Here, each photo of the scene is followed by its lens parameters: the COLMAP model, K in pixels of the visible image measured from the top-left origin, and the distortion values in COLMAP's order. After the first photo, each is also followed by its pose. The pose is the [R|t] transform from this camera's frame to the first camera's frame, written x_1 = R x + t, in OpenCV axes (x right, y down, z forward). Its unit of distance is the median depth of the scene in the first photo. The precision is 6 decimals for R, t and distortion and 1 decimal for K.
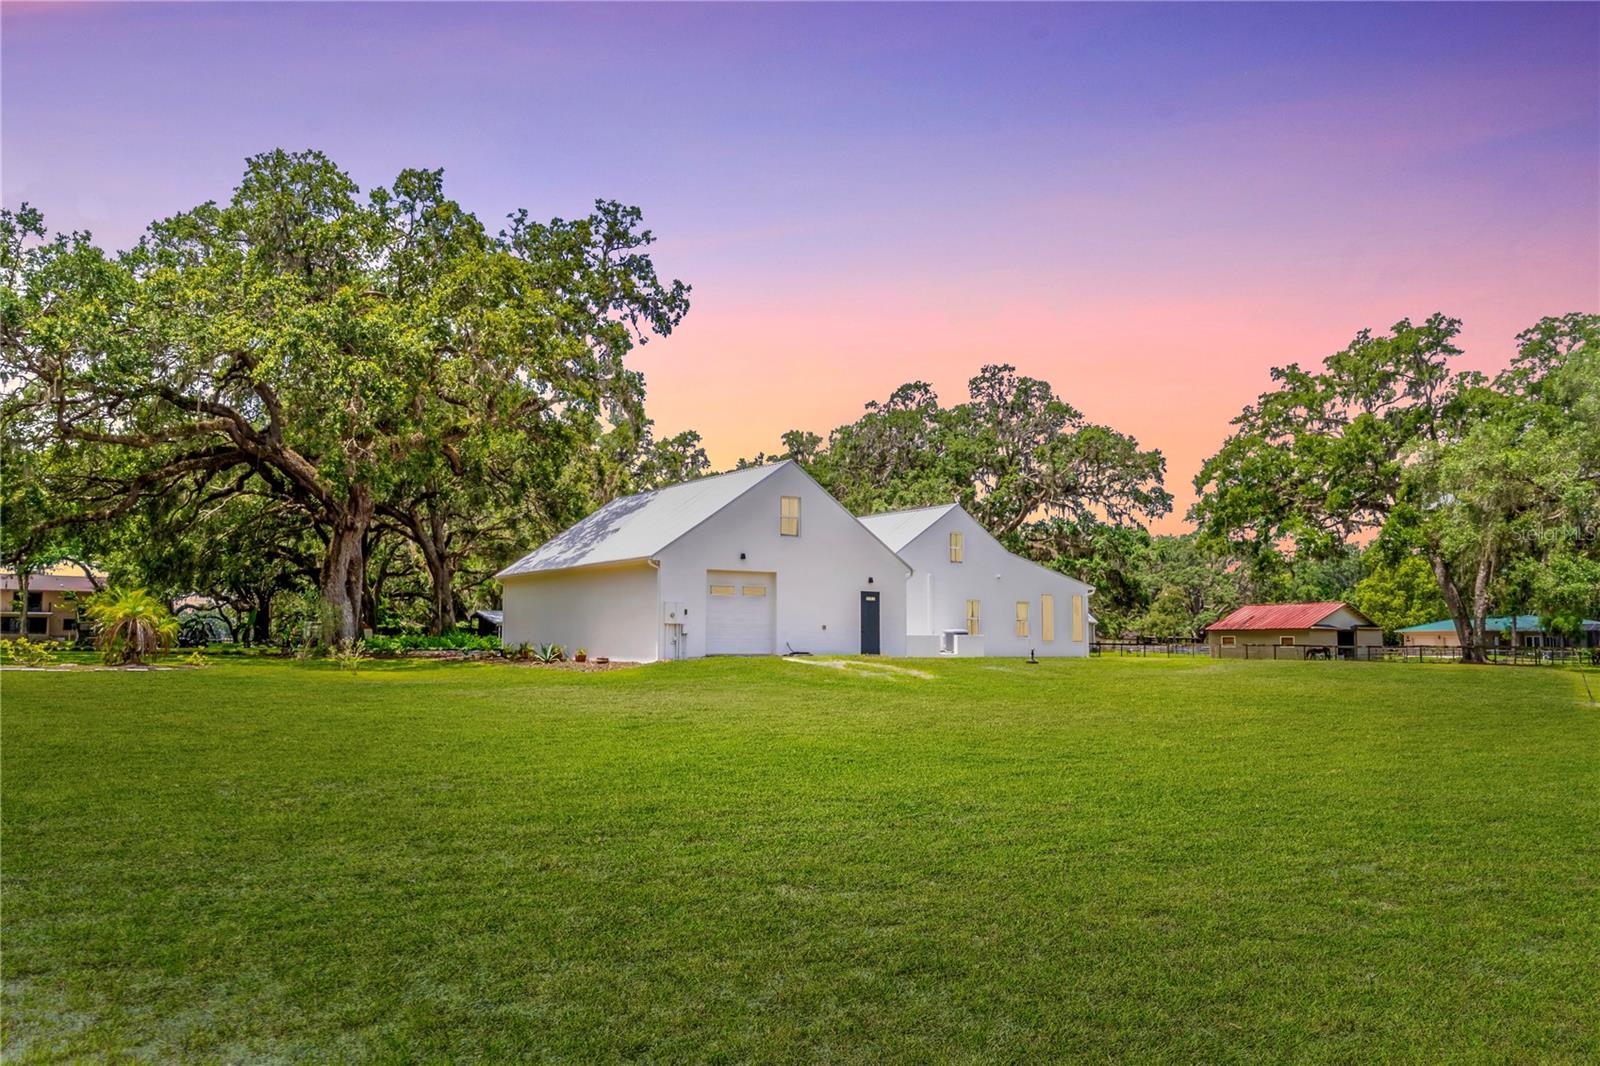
lens RADIAL K [[1239.5, 0, 799.6], [0, 1239.5, 533.2], [0, 0, 1]] dist [-0.001138, -0.000142]
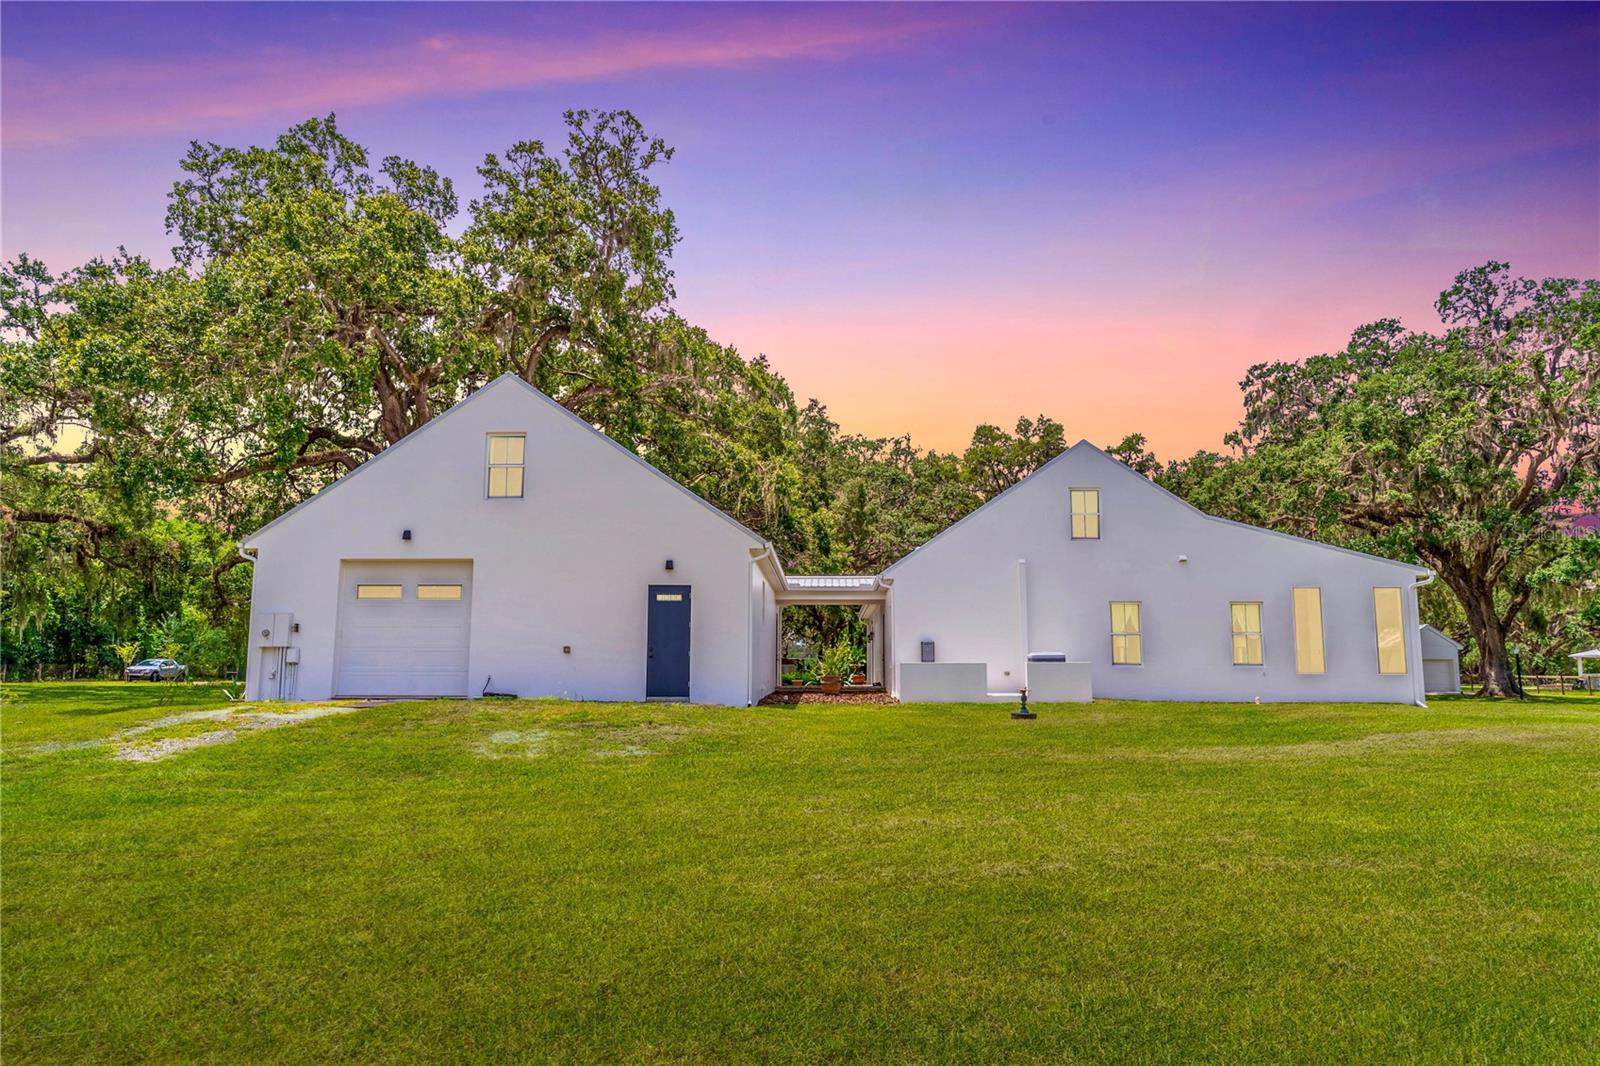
lens RADIAL K [[1074.2, 0, 800.5], [0, 1074.2, 532.6], [0, 0, 1]] dist [0.008027, 0.000615]
pose [[0.808872, -0.082627, -0.582150, 0.392269], [0.053763, 0.996323, -0.066710, 0.059036], [0.585522, 0.022662, 0.810340, 0.637472]]
